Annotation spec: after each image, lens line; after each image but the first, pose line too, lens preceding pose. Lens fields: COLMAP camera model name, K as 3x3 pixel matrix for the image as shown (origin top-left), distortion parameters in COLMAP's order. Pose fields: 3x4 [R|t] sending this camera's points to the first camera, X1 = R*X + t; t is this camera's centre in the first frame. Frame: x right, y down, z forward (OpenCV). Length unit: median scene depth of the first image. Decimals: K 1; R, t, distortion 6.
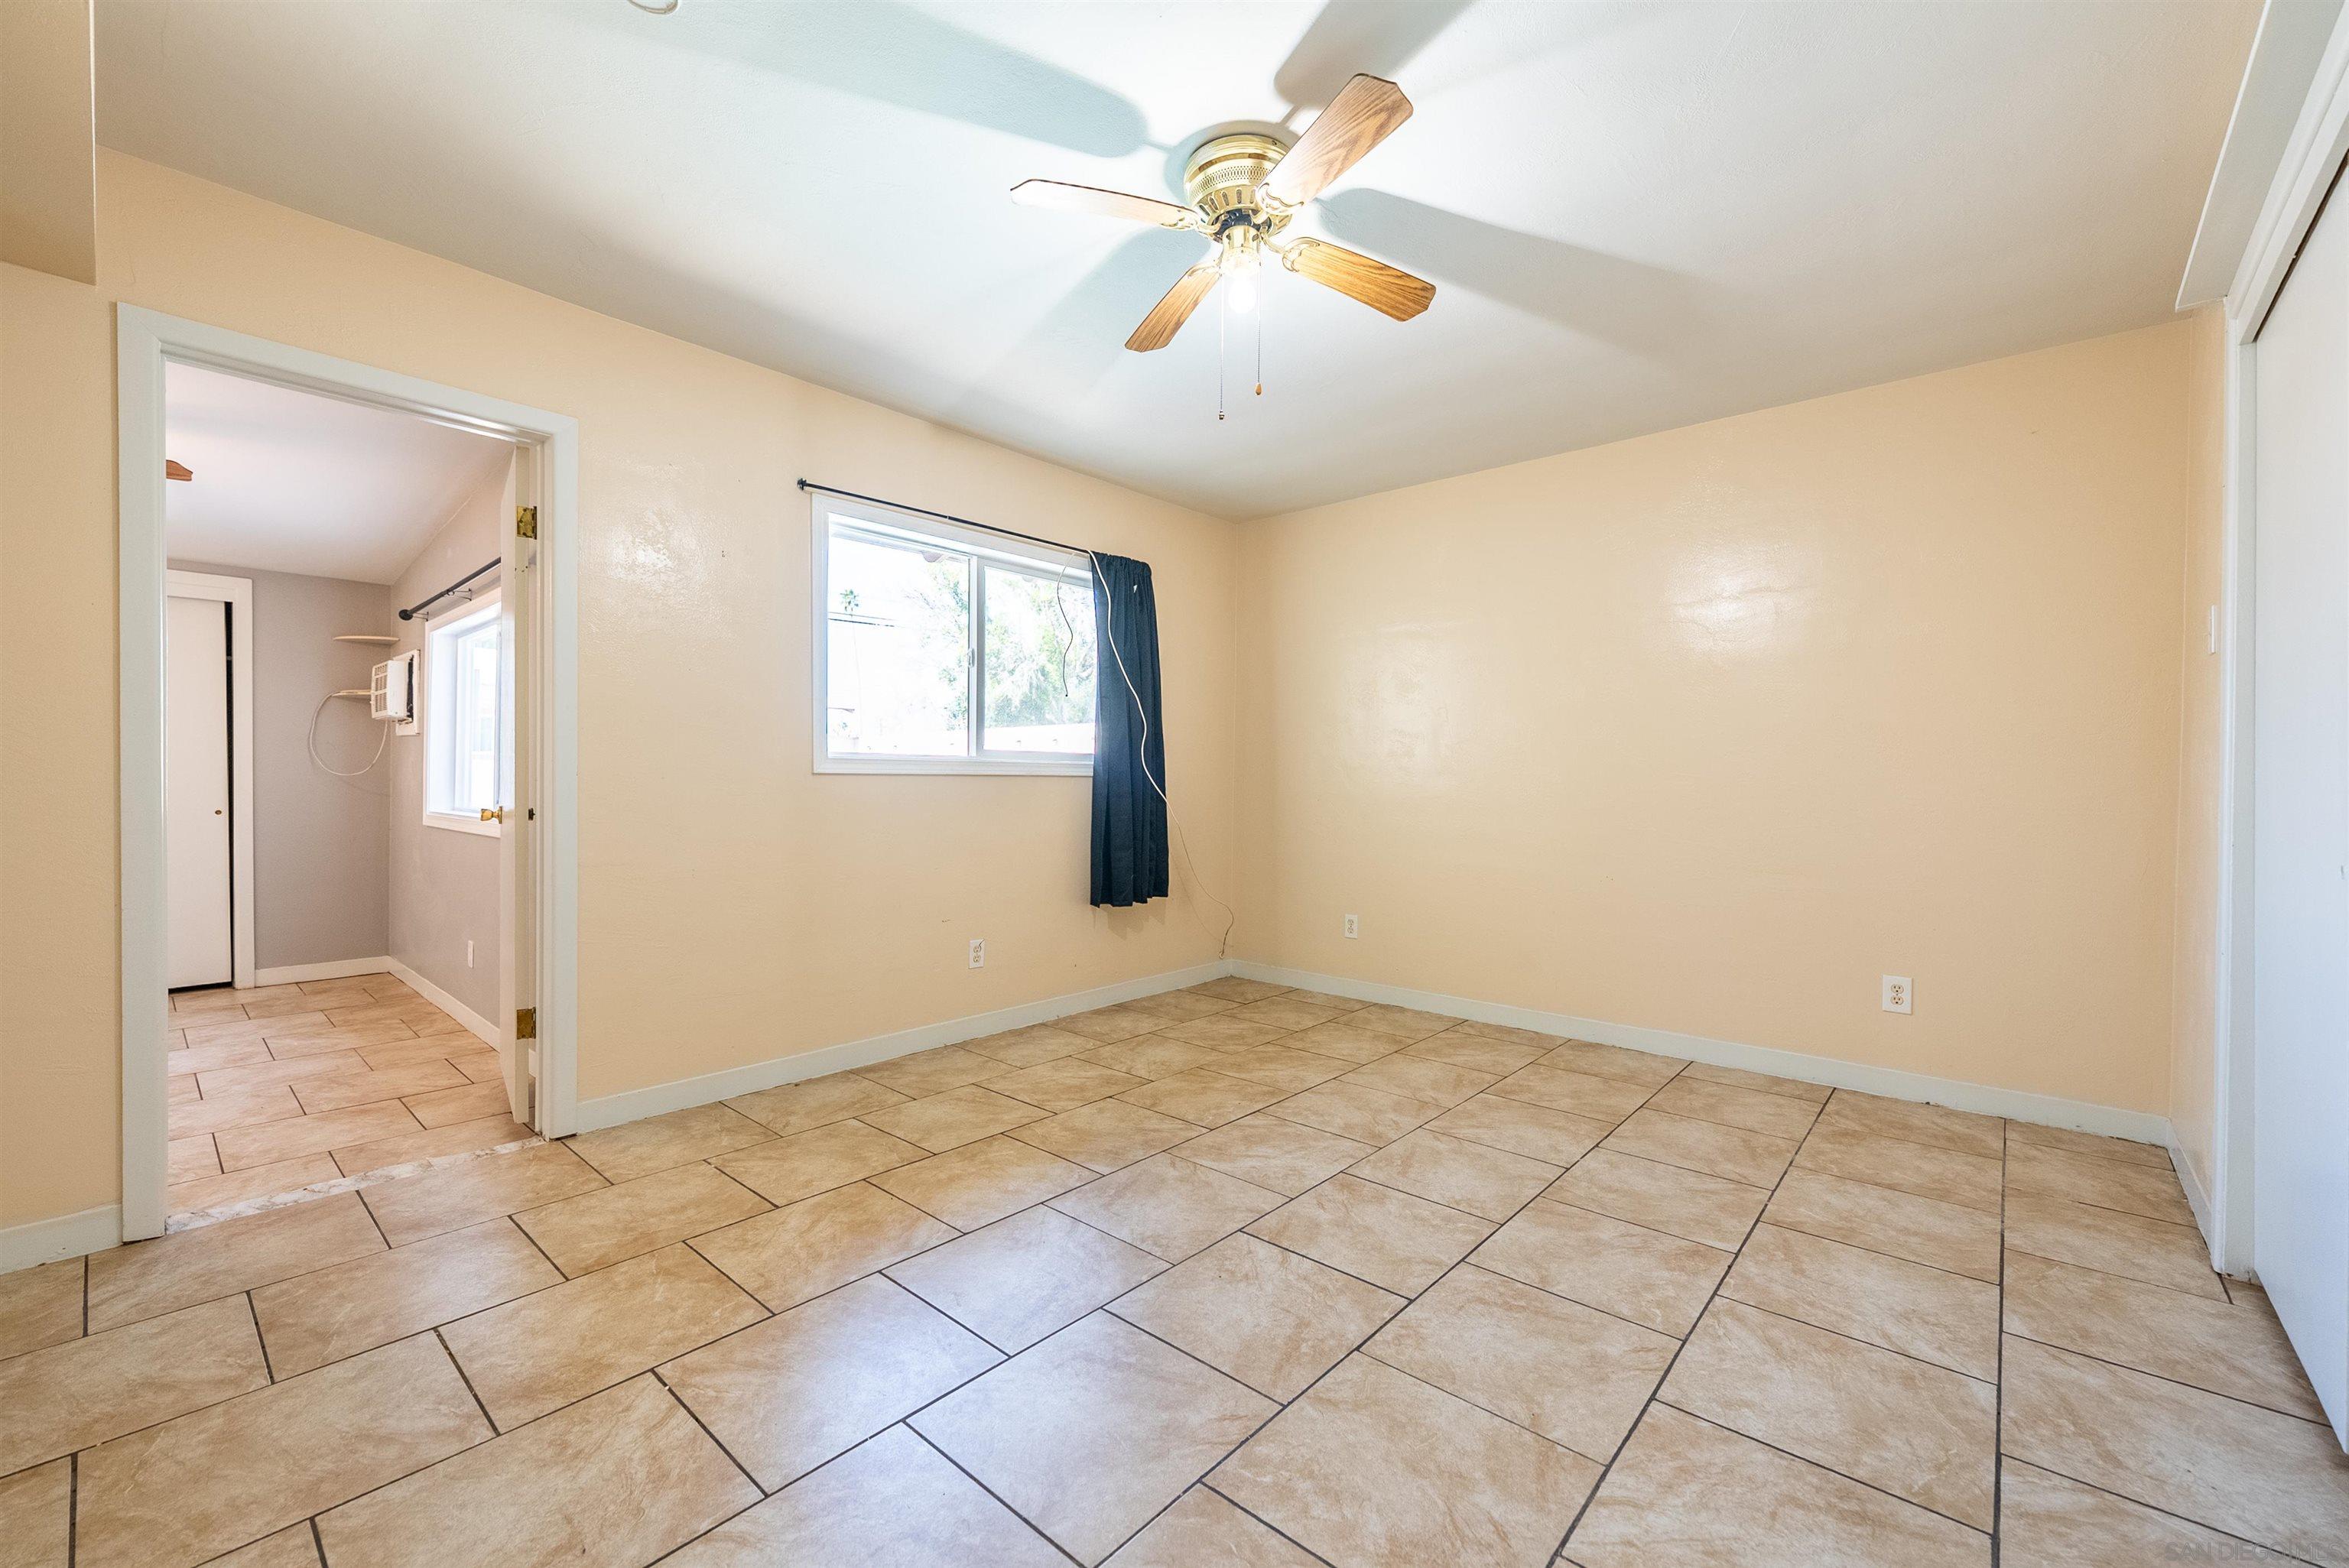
lens RADIAL K [[953.3, 0, 1173.0], [0, 953.3, 784.5], [0, 0, 1]] dist [0.003139, -0.000864]
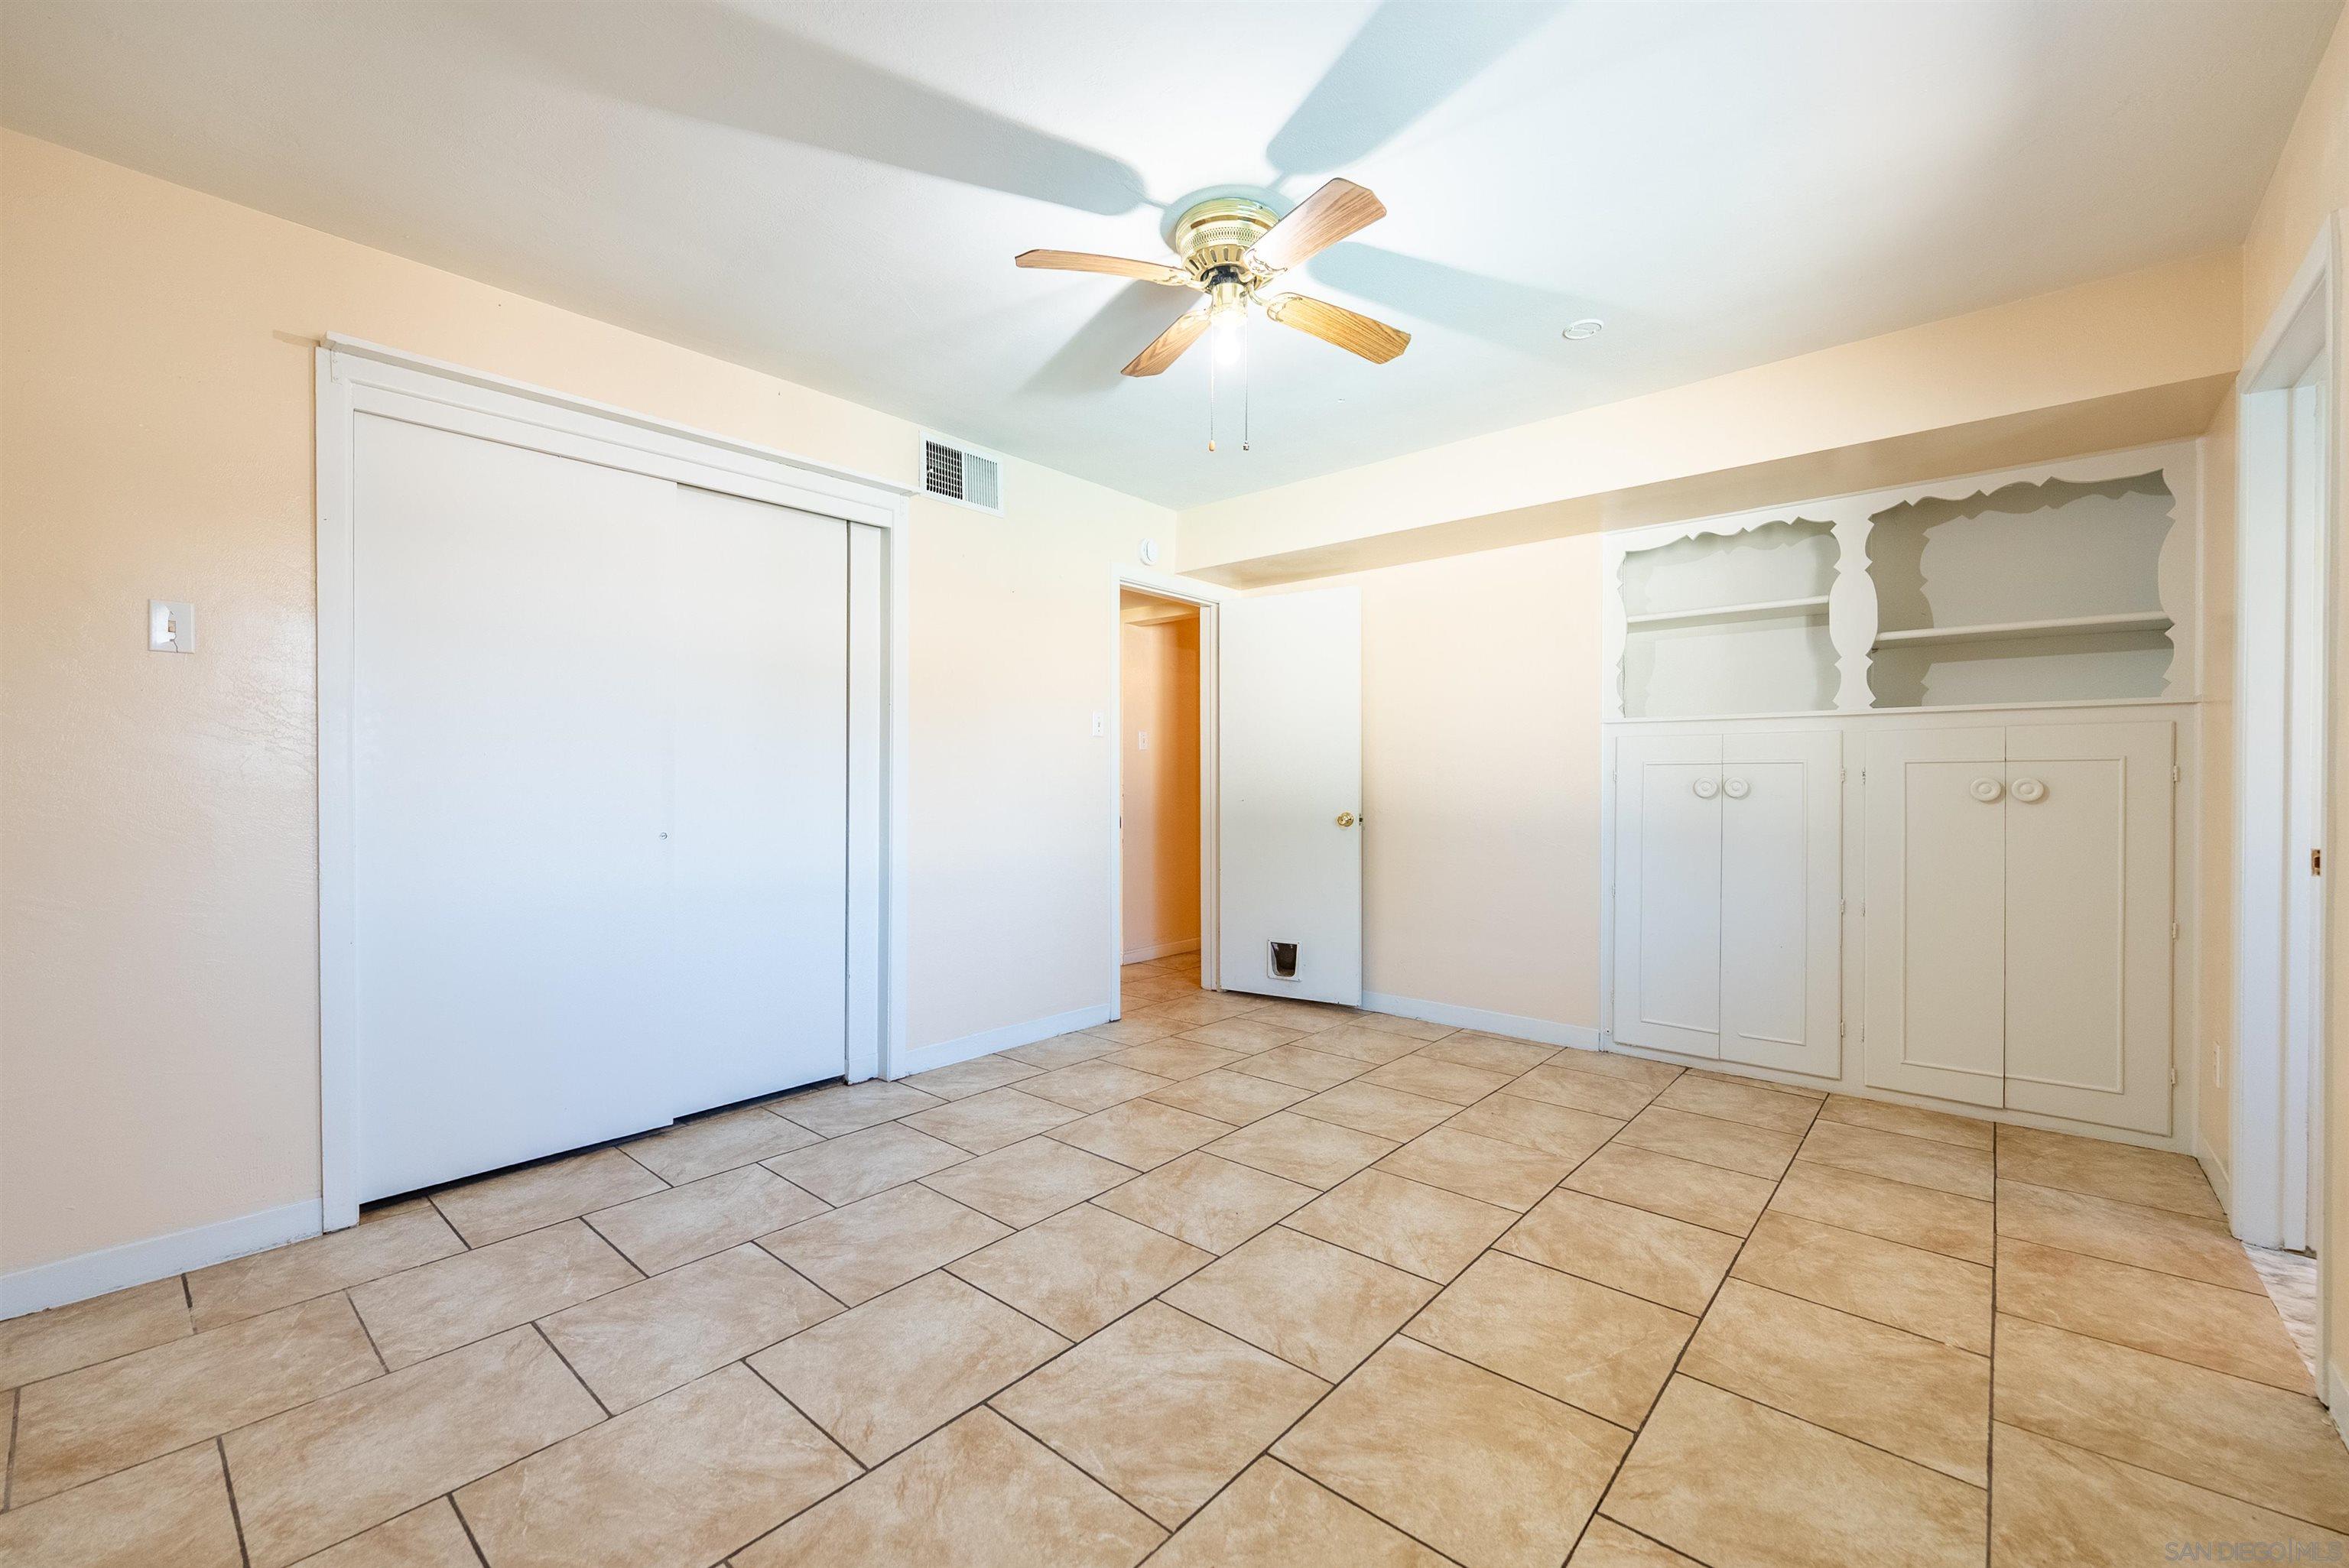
lens RADIAL K [[953.3, 0, 1176.3], [0, 953.3, 784.2], [0, 0, 1]] dist [0.003139, -0.000864]
pose [[-0.999867, -0.010398, -0.012545, 0.124275], [-0.010498, 0.999913, 0.007925, -0.025091], [0.012461, 0.008056, -0.999890, 1.865060]]
